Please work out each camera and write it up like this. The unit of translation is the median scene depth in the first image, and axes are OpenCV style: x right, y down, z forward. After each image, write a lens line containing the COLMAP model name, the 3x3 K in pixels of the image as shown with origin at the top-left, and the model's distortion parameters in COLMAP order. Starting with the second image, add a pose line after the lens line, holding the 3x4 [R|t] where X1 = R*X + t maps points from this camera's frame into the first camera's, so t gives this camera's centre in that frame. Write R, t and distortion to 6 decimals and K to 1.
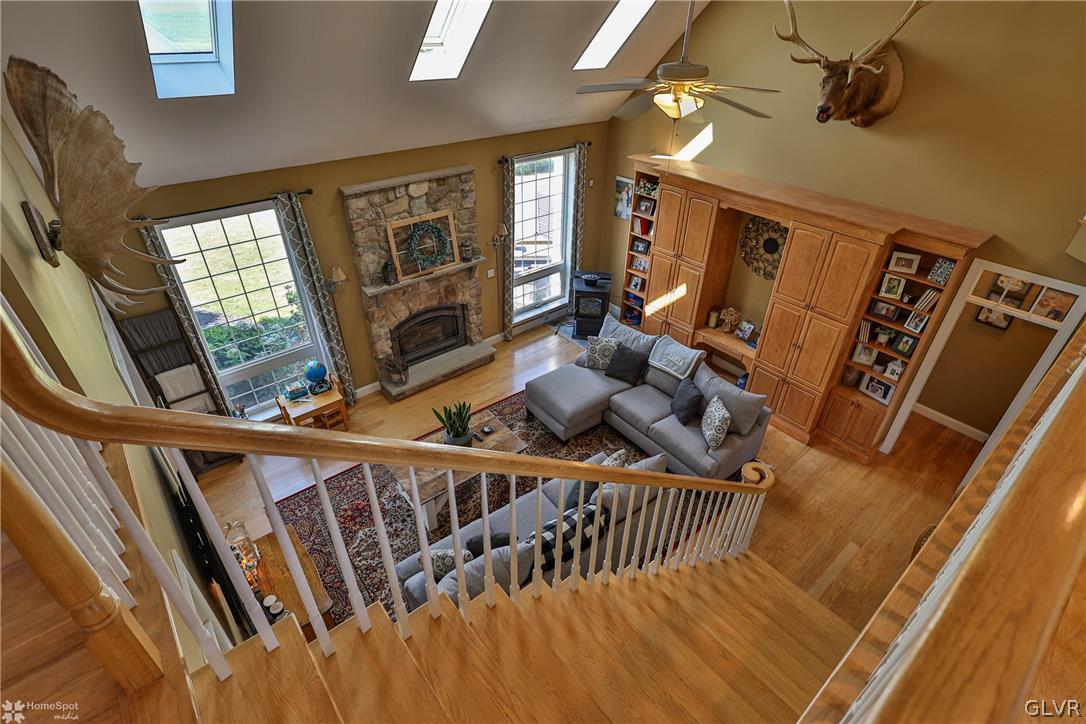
lens RADIAL K [[531.8, 0, 547.1], [0, 531.8, 365.6], [0, 0, 1]] dist [0.003924, 0.000130]
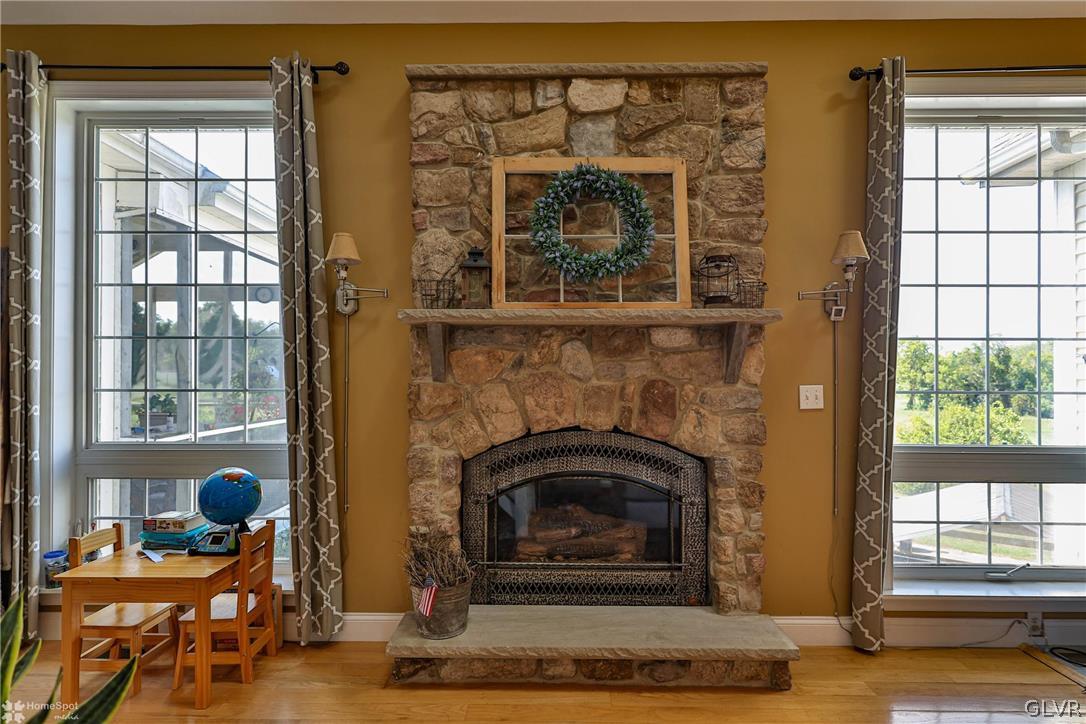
lens RADIAL K [[536.8, 0, 543.0], [0, 536.8, 378.8], [0, 0, 1]] dist [-0.000024, -0.000008]
pose [[0.757503, -0.017494, -0.652597, -0.014300], [-0.358282, 0.824505, -0.437978, 0.028298], [0.545732, 0.565584, 0.618298, 0.785786]]
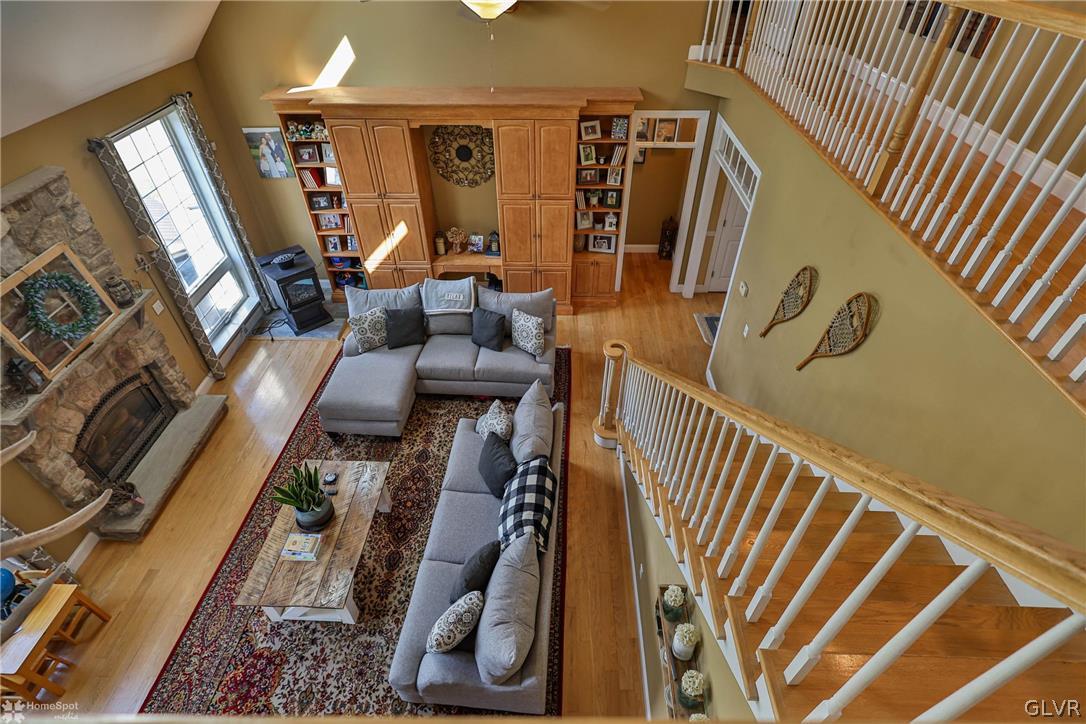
lens RADIAL K [[528.3, 0, 541.8], [0, 528.3, 363.8], [0, 0, 1]] dist [0.000975, 0.000063]
pose [[0.665367, -0.505863, 0.548990, -0.215432], [0.432786, 0.860596, 0.268460, -0.086999], [-0.608263, 0.058971, 0.791542, 0.152290]]
